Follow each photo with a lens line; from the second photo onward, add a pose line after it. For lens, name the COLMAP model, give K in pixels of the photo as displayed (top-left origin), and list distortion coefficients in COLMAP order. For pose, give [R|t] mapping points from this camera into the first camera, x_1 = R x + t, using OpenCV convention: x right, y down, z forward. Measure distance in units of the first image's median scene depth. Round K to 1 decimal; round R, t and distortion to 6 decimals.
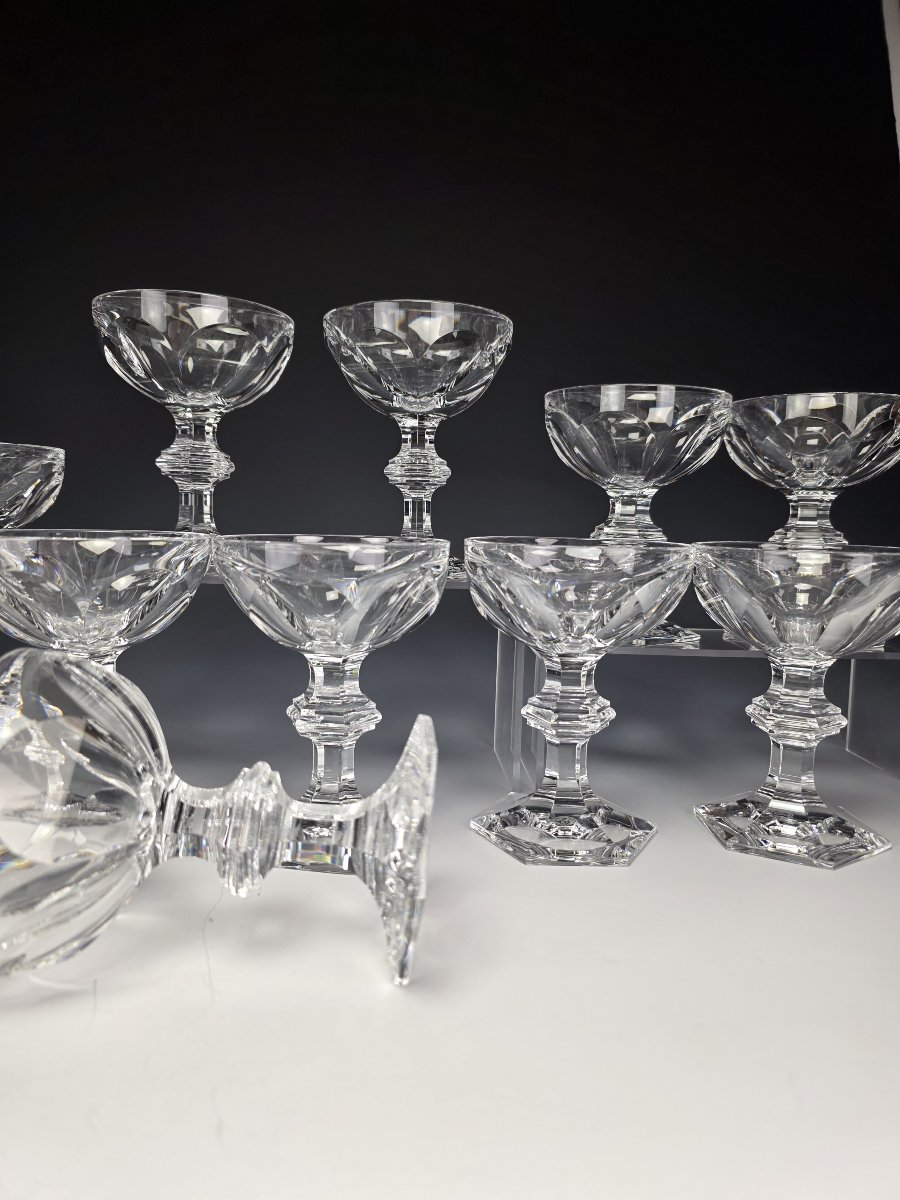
lens RADIAL K [[828.1, 0, 451.1], [0, 828.1, 583.0], [0, 0, 1]] dist [0.007336, 0.000781]
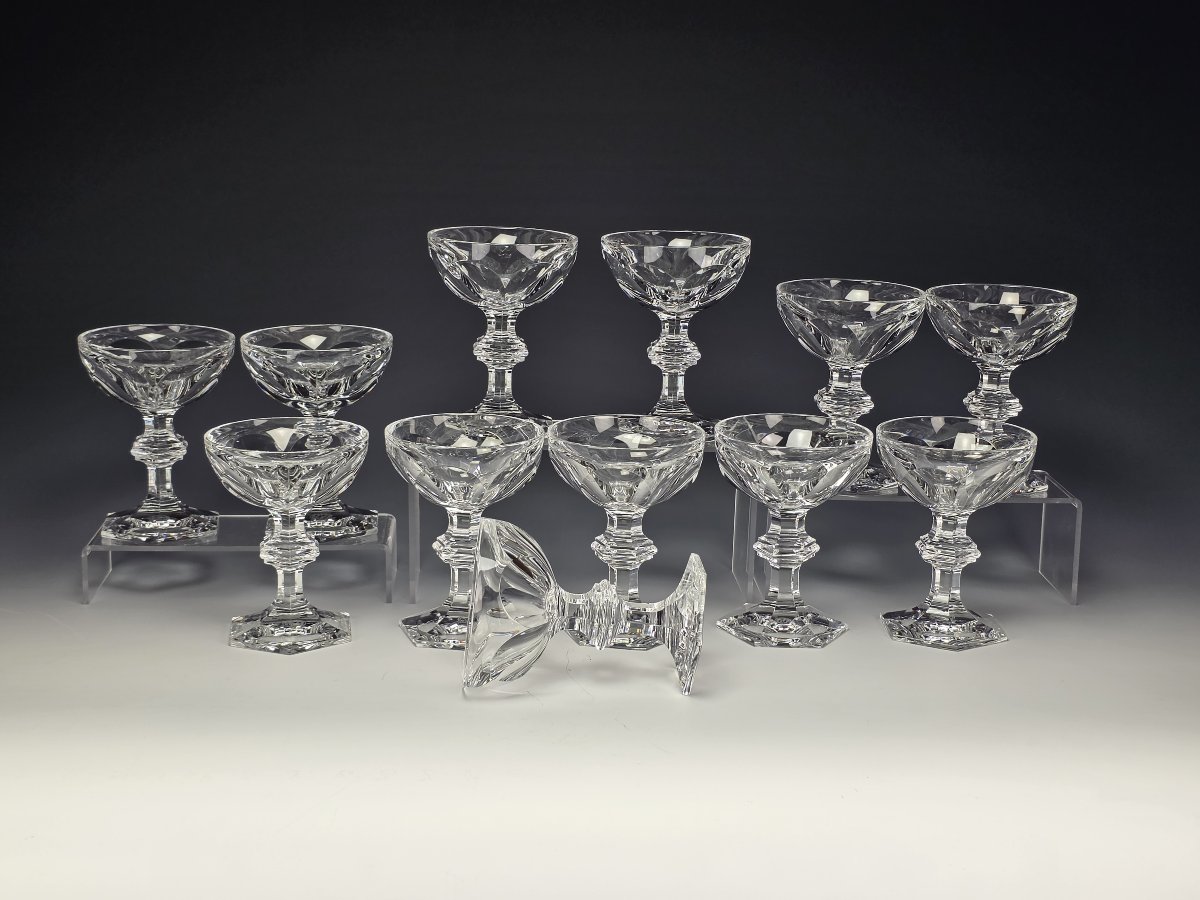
lens RADIAL K [[1871.7, 0, 600.0], [0, 1871.7, 450.0], [0, 0, 1]] dist [0.014582, 0.004630]
pose [[0.999972, 0.000616, -0.007393, -0.155129], [0.000459, 0.989497, 0.144549, -0.473580], [0.007404, -0.144549, 0.989470, -2.161666]]
